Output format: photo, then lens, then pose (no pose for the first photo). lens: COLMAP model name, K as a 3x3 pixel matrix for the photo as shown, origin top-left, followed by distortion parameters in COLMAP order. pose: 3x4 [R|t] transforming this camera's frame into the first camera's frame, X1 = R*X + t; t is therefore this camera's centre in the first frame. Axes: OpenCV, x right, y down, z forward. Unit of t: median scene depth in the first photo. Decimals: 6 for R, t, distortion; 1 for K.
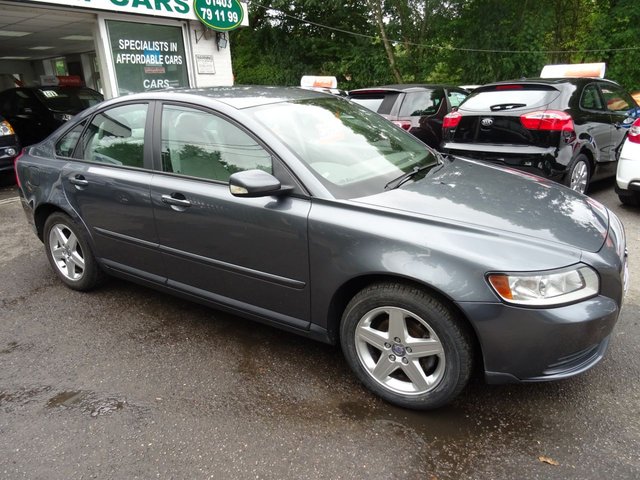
lens RADIAL K [[443.9, 0, 322.5], [0, 443.9, 237.1], [0, 0, 1]] dist [0.006932, -0.011455]
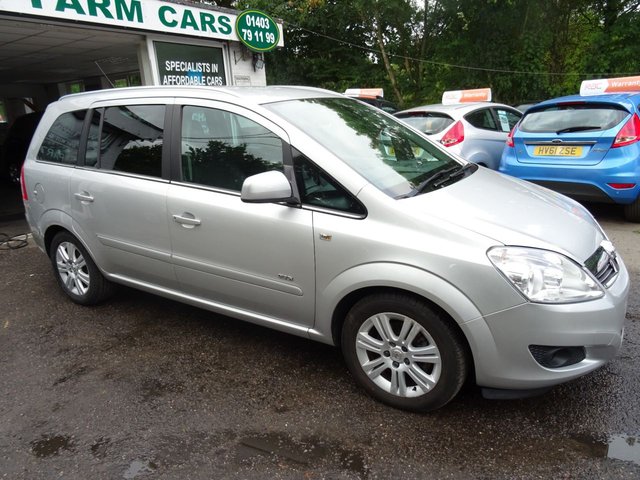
lens RADIAL K [[443.9, 0, 322.2], [0, 443.9, 239.6], [0, 0, 1]] dist [0.006932, -0.011455]
pose [[0.999000, -0.024606, 0.037341, -0.135898], [0.025912, 0.999055, -0.034898, -0.006112], [-0.036447, 0.035831, 0.998693, 0.017965]]
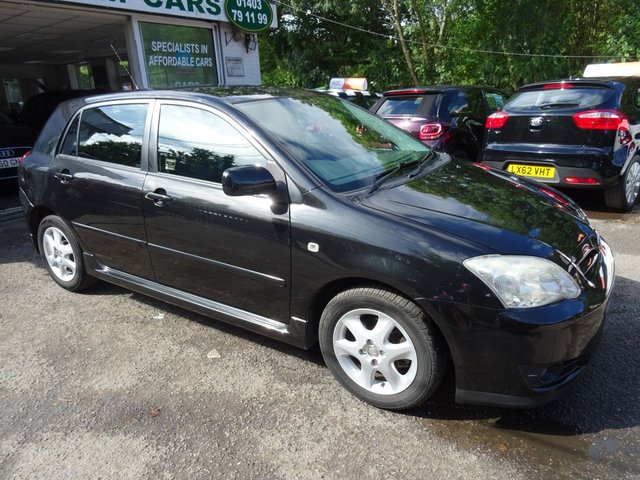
lens RADIAL K [[443.9, 0, 322.7], [0, 443.9, 237.1], [0, 0, 1]] dist [0.006932, -0.011455]
pose [[0.999830, 0.000046, -0.018441, -0.050747], [-0.000249, 0.999939, -0.011004, 0.001395], [0.018439, 0.011007, 0.999769, 0.019634]]
